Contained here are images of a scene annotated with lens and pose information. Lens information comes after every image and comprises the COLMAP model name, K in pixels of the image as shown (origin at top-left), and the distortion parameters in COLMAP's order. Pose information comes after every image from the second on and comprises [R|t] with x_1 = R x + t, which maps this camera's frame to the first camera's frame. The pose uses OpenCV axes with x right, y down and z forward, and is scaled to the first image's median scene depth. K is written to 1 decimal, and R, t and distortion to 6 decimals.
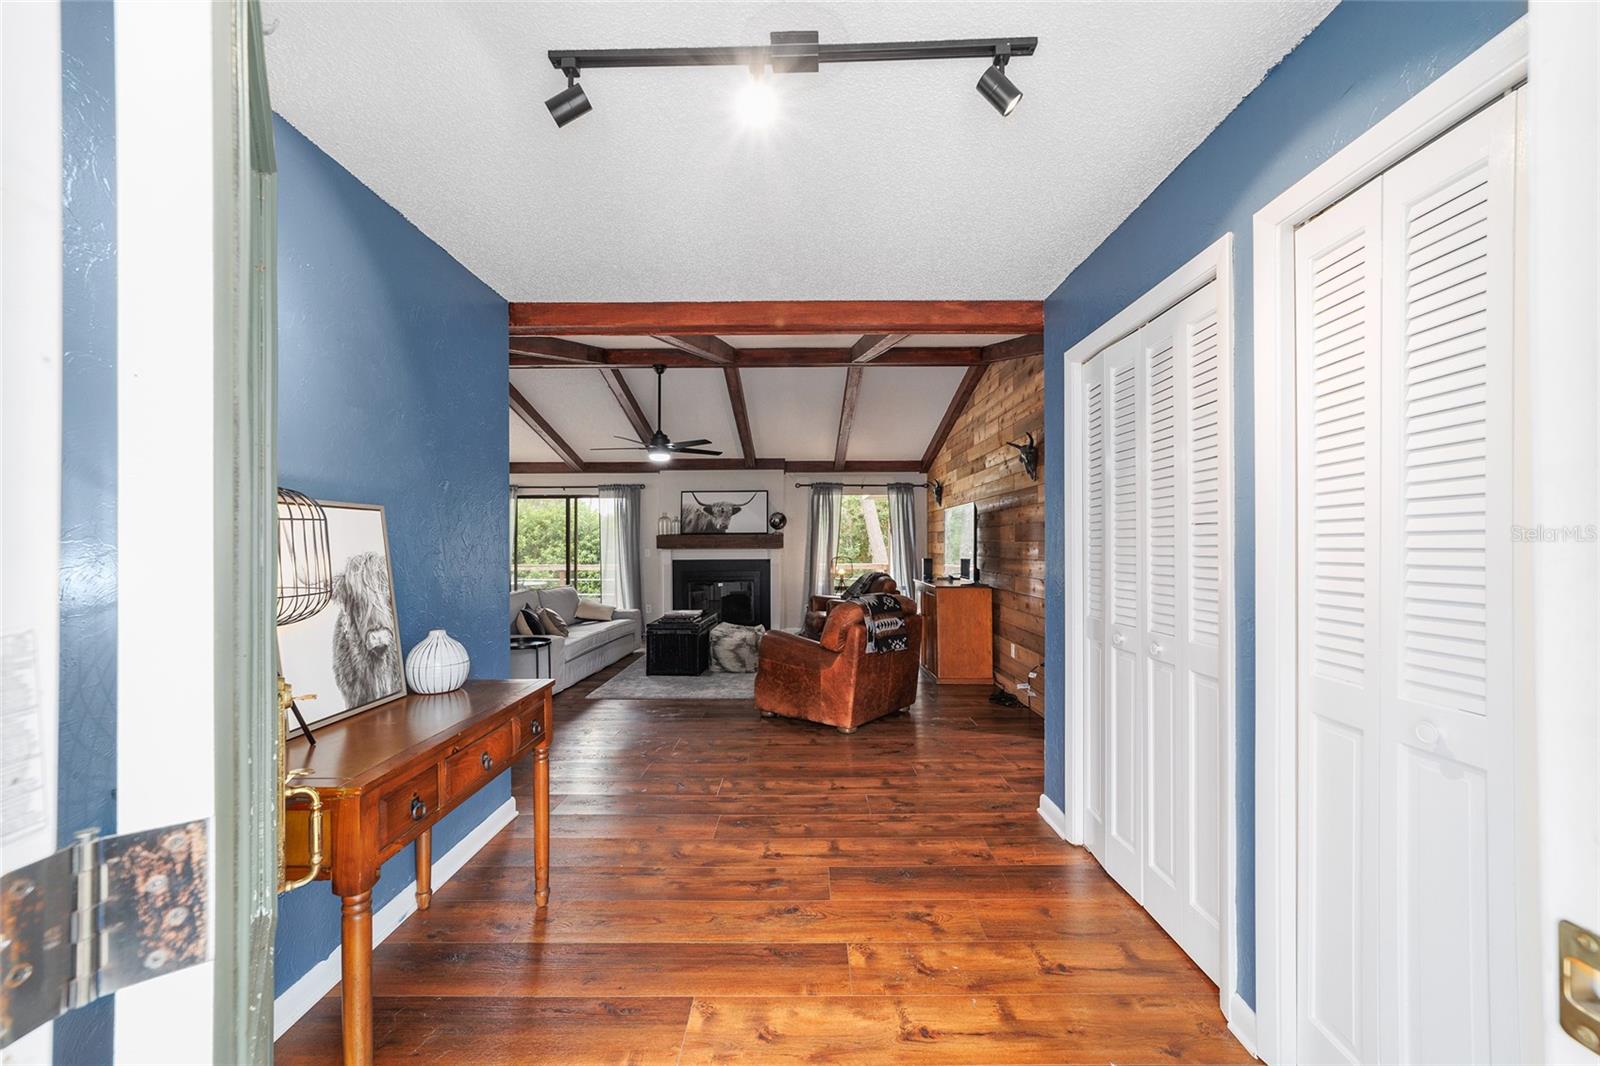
lens RADIAL K [[610.7, 0, 800.5], [0, 610.7, 542.1], [0, 0, 1]] dist [-0.009965, 0.003786]
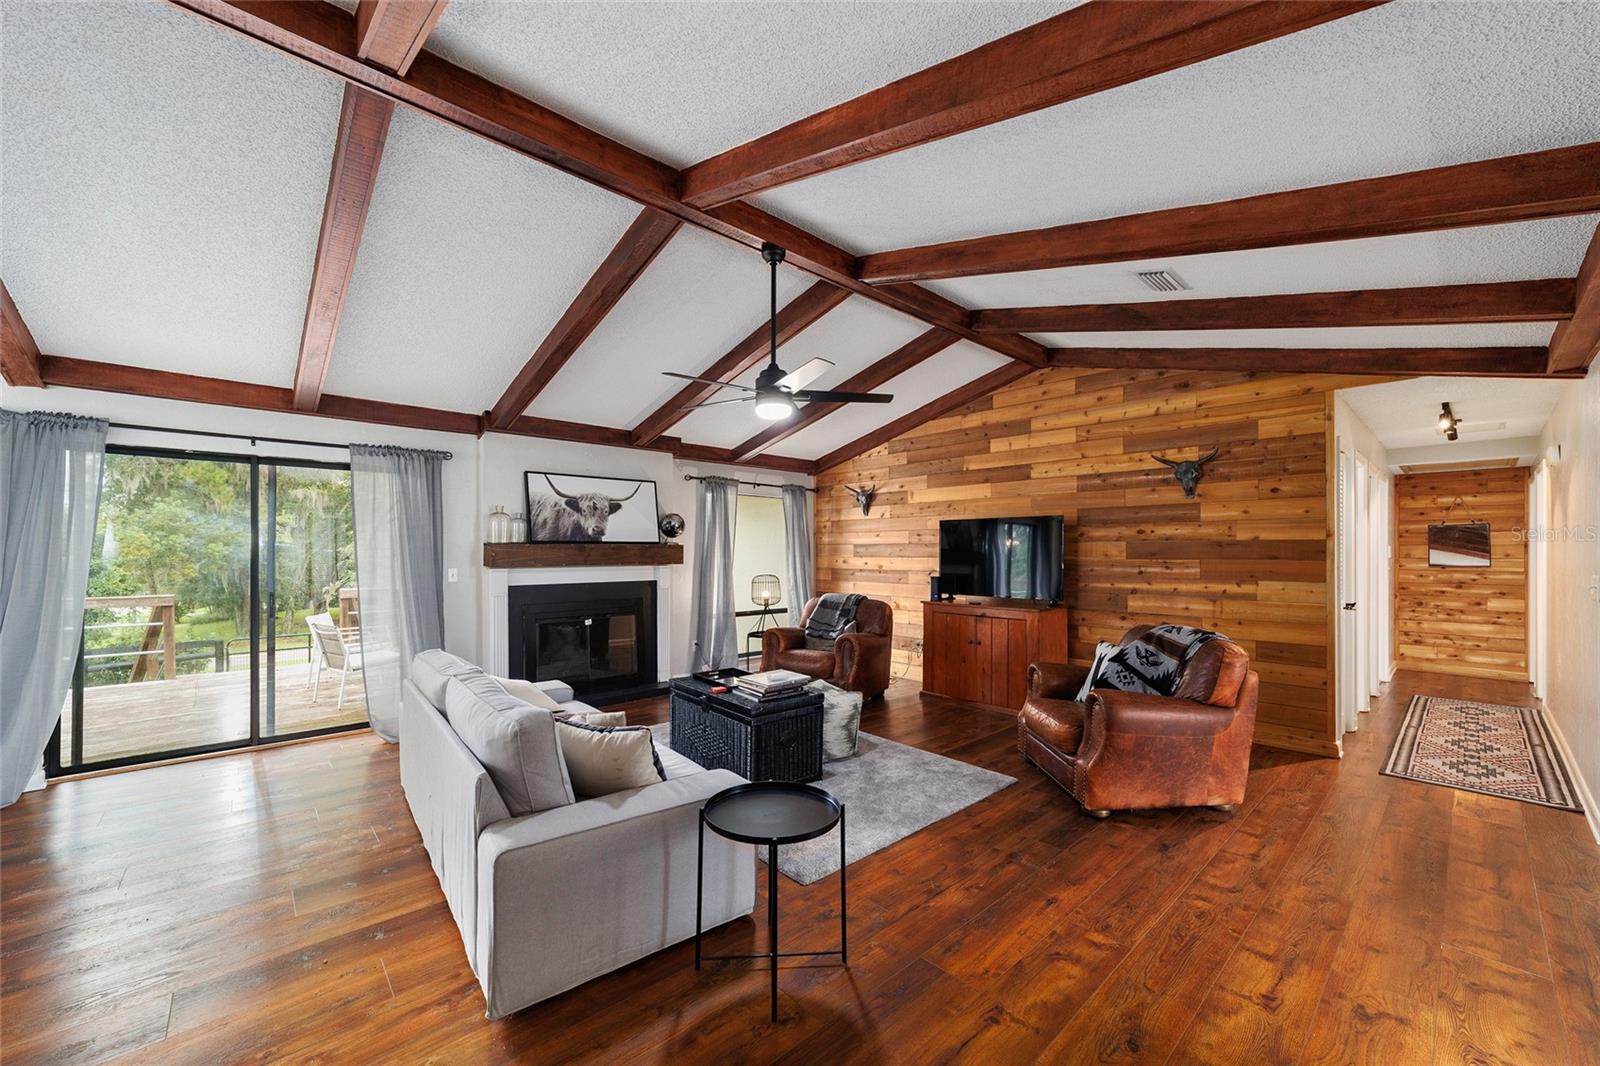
lens RADIAL K [[610.7, 0, 798.4], [0, 610.7, 550.5], [0, 0, 1]] dist [-0.009965, 0.003786]
pose [[0.740979, 0.005174, 0.671508, -0.400995], [-0.003758, 0.999987, -0.003558, -0.003941], [-0.671518, 0.000113, 0.740988, 0.381254]]
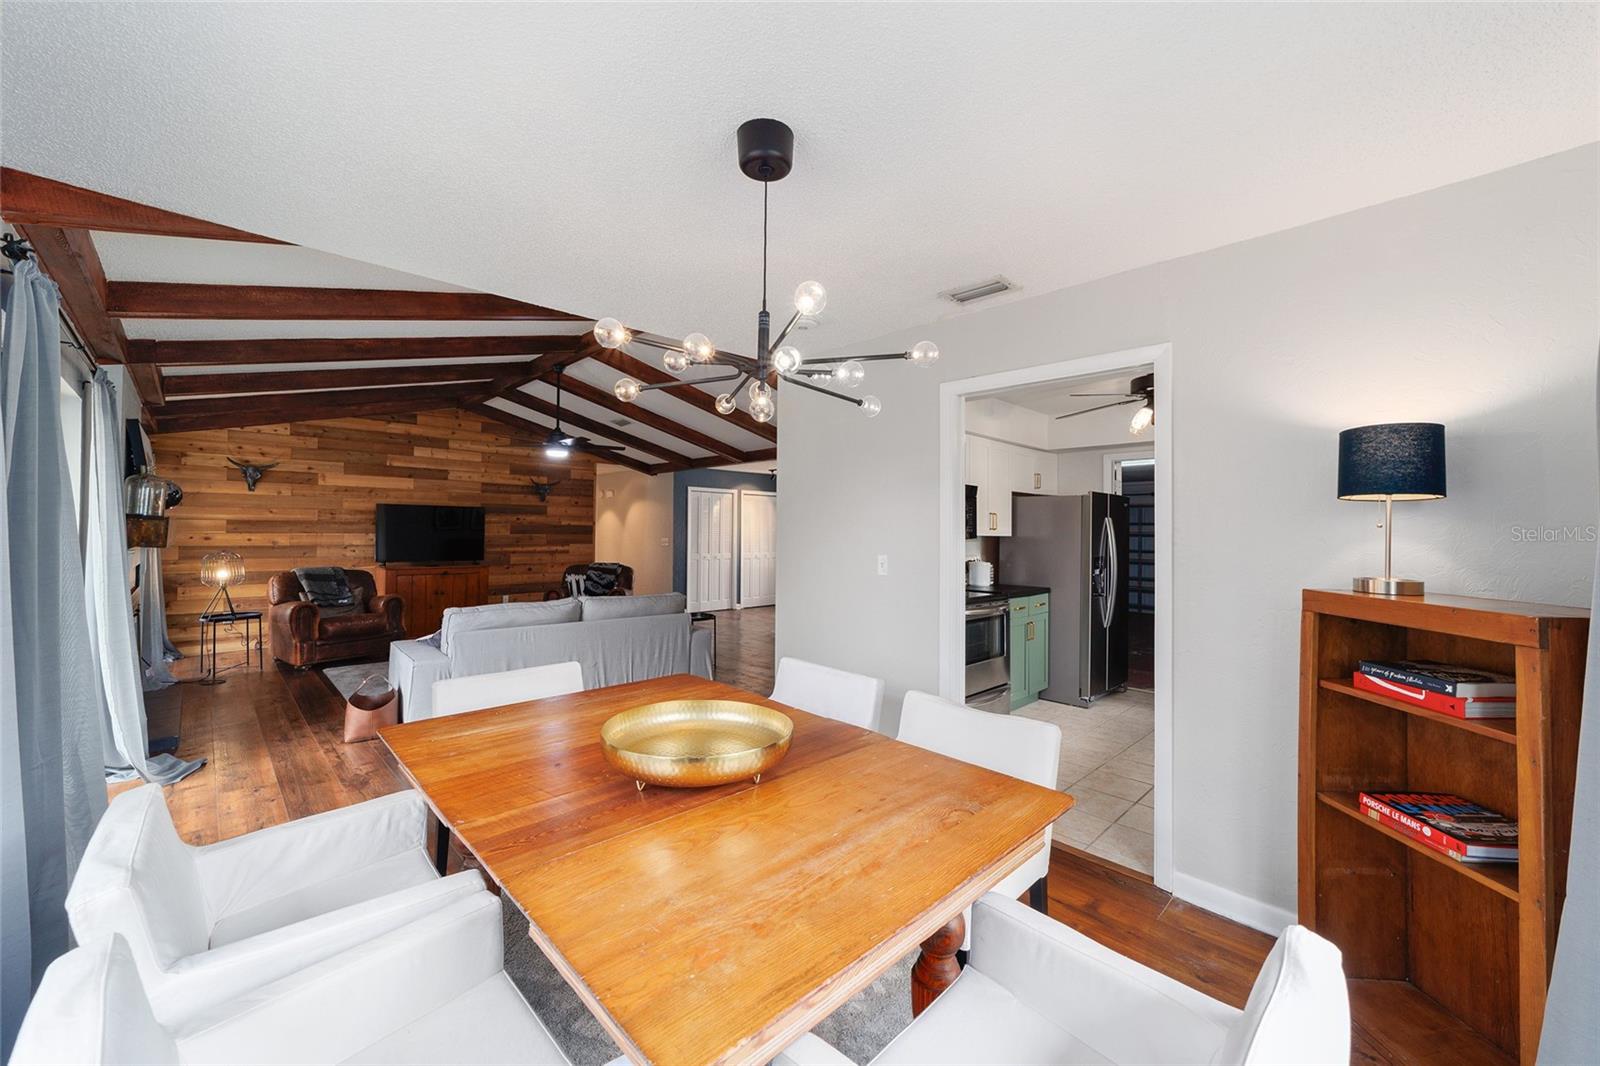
lens RADIAL K [[610.7, 0, 757.9], [0, 610.7, 534.3], [0, 0, 1]] dist [-0.009965, 0.003786]
pose [[-0.658754, -0.006569, 0.752330, -0.823814], [-0.006691, 0.999973, 0.002872, -0.004690], [-0.752329, -0.003142, -0.658781, 0.964003]]
